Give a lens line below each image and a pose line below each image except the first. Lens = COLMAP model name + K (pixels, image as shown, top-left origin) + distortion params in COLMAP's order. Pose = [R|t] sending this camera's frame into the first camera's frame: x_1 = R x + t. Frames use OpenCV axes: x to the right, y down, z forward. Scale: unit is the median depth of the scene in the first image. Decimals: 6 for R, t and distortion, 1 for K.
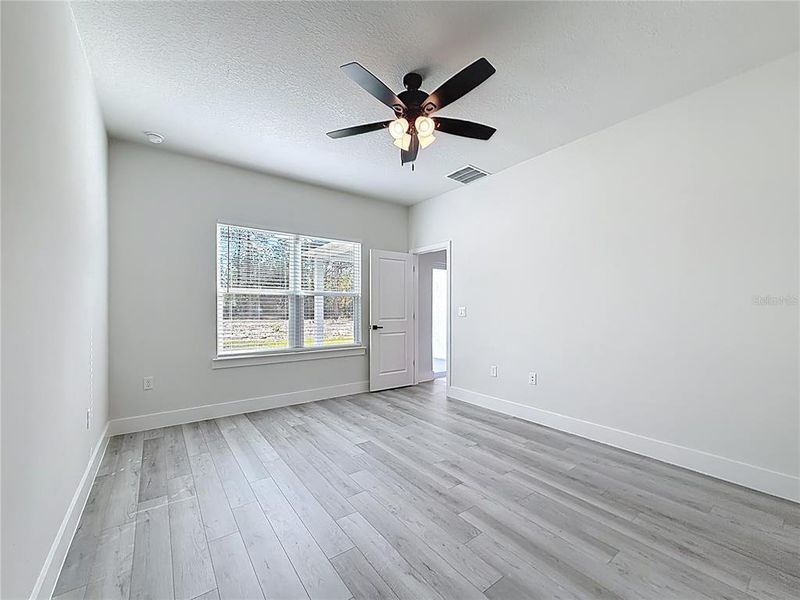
lens RADIAL K [[327.4, 0, 398.4], [0, 327.4, 305.6], [0, 0, 1]] dist [-0.000458, -0.000163]
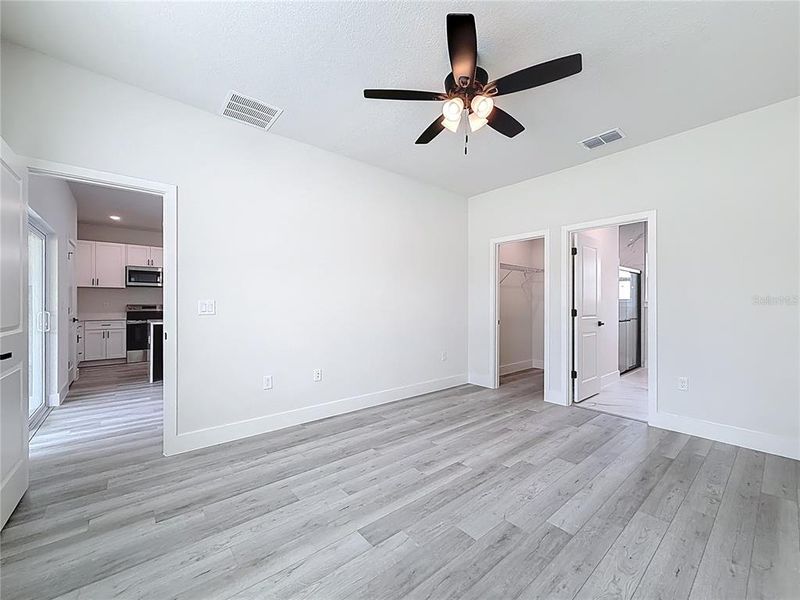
lens RADIAL K [[327.4, 0, 398.4], [0, 327.4, 305.6], [0, 0, 1]] dist [-0.000458, -0.000163]
pose [[-0.061280, -0.010005, 0.998070, -0.759180], [-0.013845, 0.999862, 0.009173, 0.006495], [-0.998025, -0.013256, -0.061410, 1.096417]]
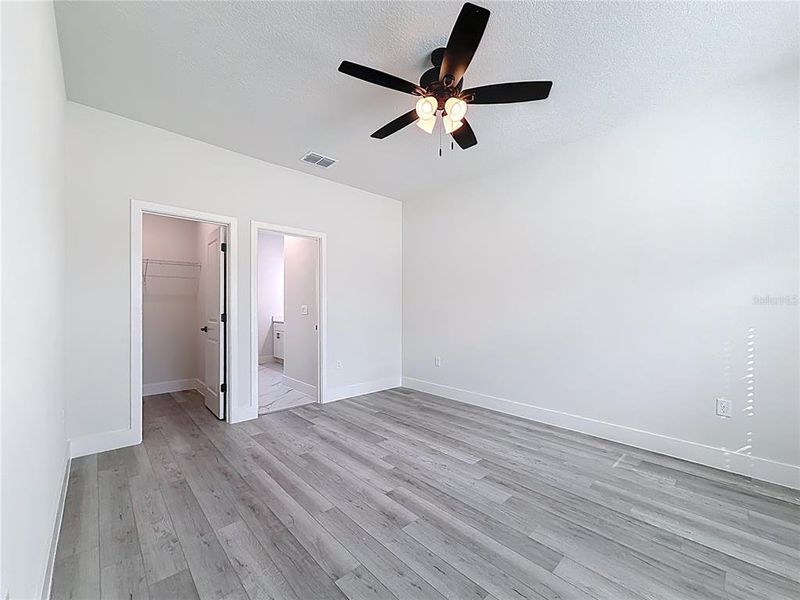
lens RADIAL K [[331.3, 0, 402.6], [0, 331.3, 306.7], [0, 0, 1]] dist [-0.000786, 0.000020]
pose [[-0.992461, -0.006159, -0.122409, 0.229461], [-0.004363, 0.999879, -0.014932, 0.020001], [0.122486, -0.014285, -0.992367, 1.674995]]
